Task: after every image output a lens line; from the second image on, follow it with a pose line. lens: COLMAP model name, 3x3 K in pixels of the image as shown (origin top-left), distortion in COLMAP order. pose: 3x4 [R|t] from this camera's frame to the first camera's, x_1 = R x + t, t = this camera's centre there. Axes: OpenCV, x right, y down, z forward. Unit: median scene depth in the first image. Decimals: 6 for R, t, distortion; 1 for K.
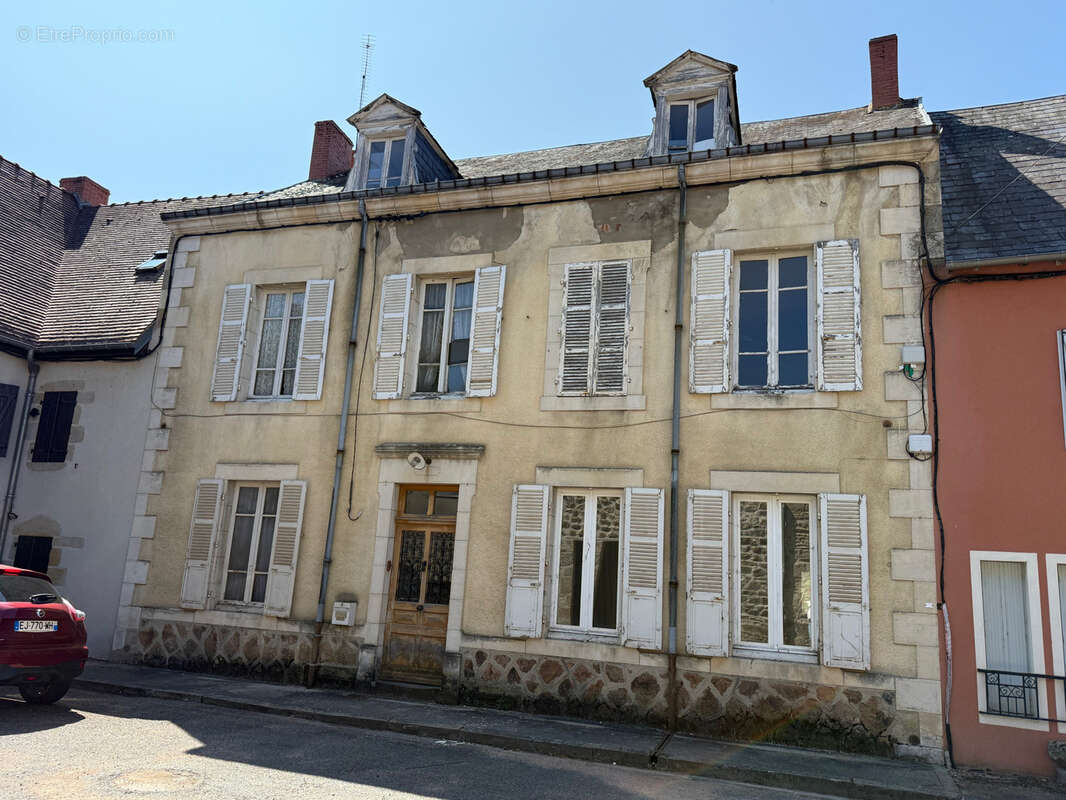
lens RADIAL K [[790.4, 0, 533.0], [0, 790.4, 400.0], [0, 0, 1]] dist [0.091059, -0.138935]
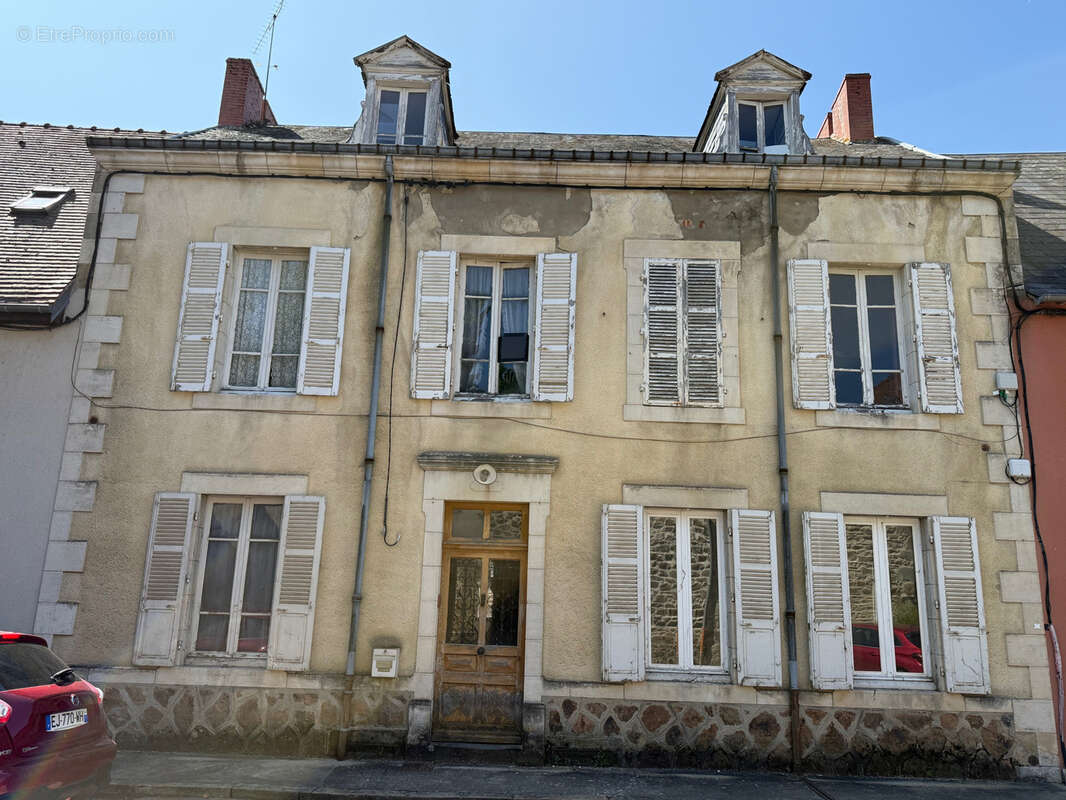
lens RADIAL K [[813.9, 0, 528.4], [0, 813.9, 400.1], [0, 0, 1]] dist [0.040977, -0.047428]
pose [[0.946431, 0.047679, 0.319365, -0.382198], [-0.043345, 0.998846, -0.020671, 0.014161], [-0.319982, 0.005721, 0.947406, 0.173269]]
